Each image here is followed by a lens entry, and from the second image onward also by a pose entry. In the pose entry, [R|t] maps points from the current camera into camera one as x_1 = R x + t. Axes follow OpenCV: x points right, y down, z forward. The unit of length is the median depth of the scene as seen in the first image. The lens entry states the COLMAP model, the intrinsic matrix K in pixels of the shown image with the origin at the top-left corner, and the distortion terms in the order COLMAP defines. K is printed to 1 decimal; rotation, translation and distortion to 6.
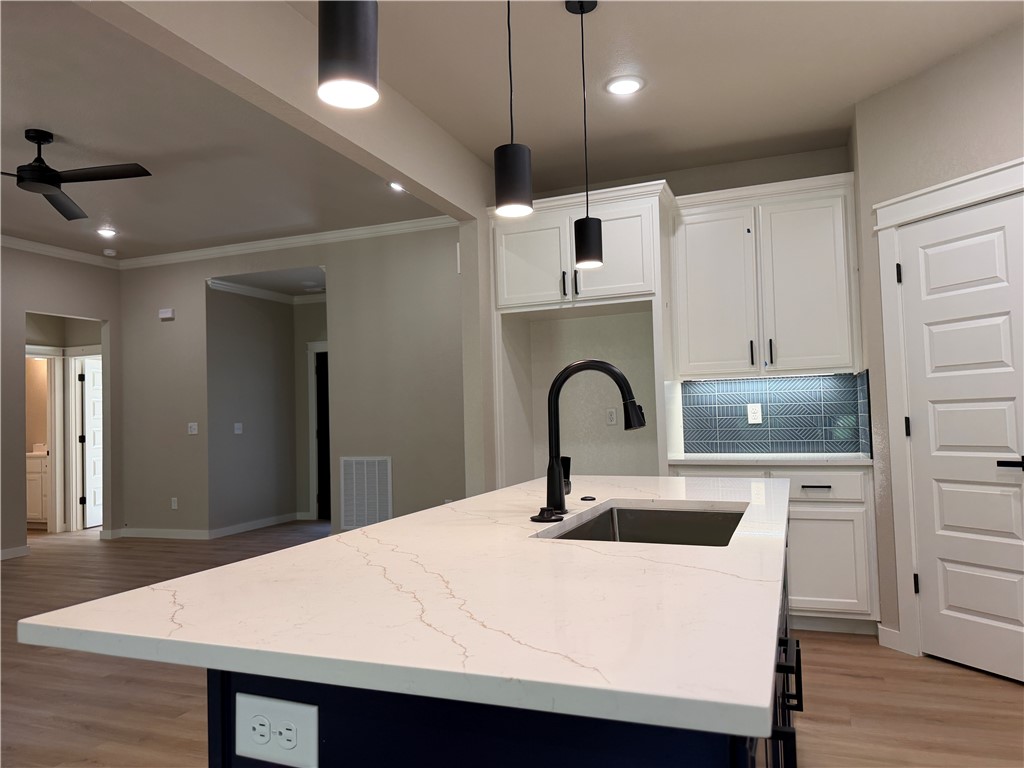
lens RADIAL K [[726.3, 0, 512.0], [0, 726.3, 384.0], [0, 0, 1]] dist [0.109252, -0.125095]
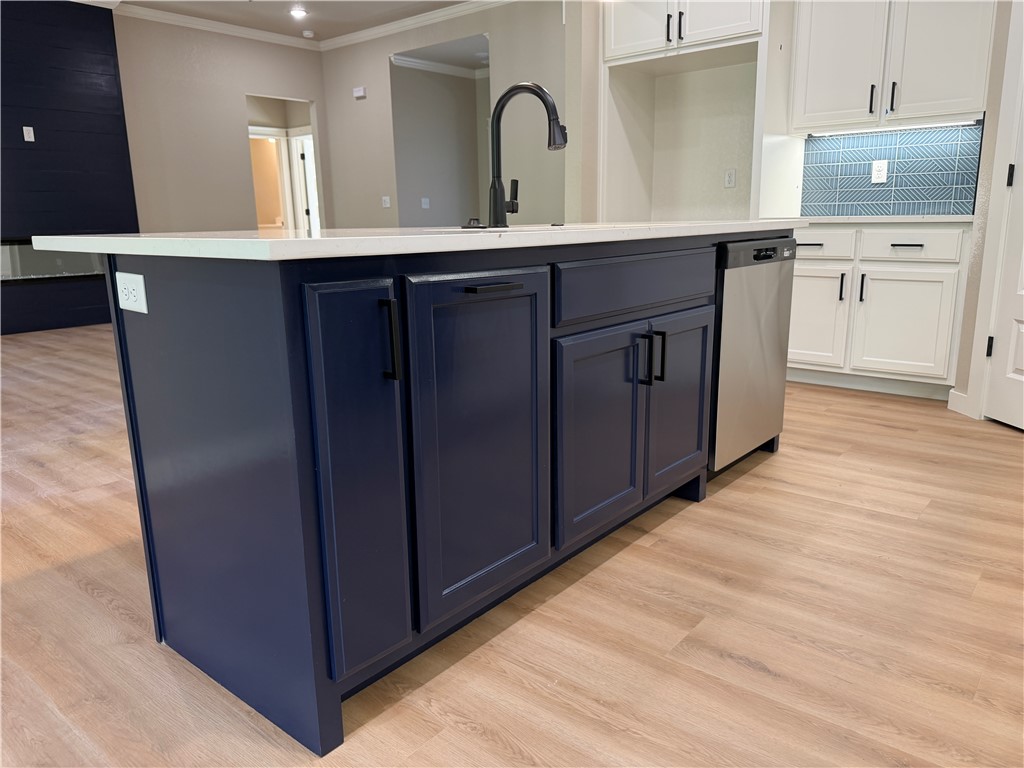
lens RADIAL K [[752.1, 0, 512.0], [0, 752.1, 384.0], [0, 0, 1]] dist [-0.000419, -0.009216]
pose [[0.946834, 0.080981, -0.311365, 0.214144], [0.004694, 0.964222, 0.265053, 0.045967], [0.321689, -0.252423, 0.912578, -0.065964]]
